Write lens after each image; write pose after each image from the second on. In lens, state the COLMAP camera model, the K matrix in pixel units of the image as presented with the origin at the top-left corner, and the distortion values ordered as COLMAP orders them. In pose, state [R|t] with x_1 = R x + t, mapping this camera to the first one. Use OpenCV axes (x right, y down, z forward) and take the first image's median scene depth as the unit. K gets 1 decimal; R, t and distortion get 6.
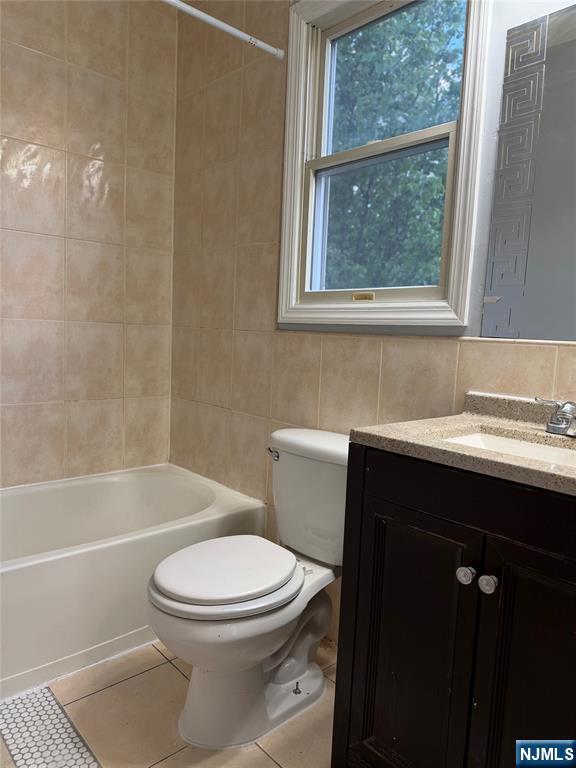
lens RADIAL K [[540.7, 0, 288.9], [0, 540.7, 386.0], [0, 0, 1]] dist [0.011579, -0.029676]
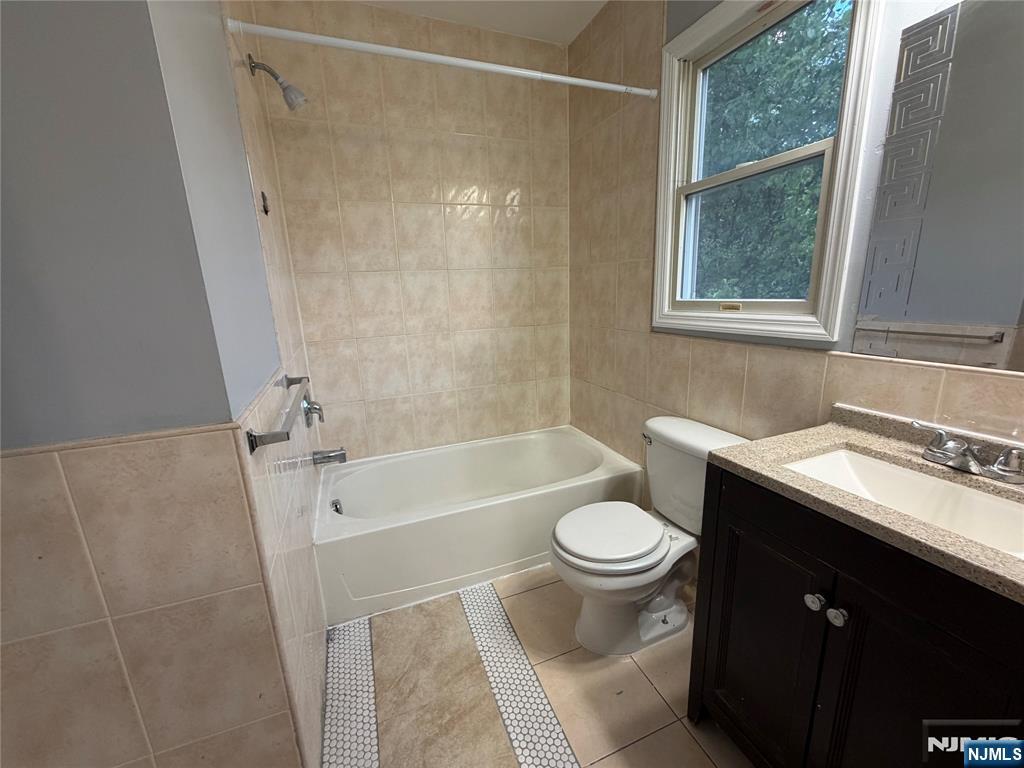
lens RADIAL K [[405.8, 0, 508.1], [0, 405.8, 383.6], [0, 0, 1]] dist [-0.010010, 0.001048]
pose [[0.927057, 0.004777, -0.374889, 0.023370], [0.039590, 0.993081, 0.110555, -0.116779], [0.372823, -0.117332, 0.920454, 0.018828]]
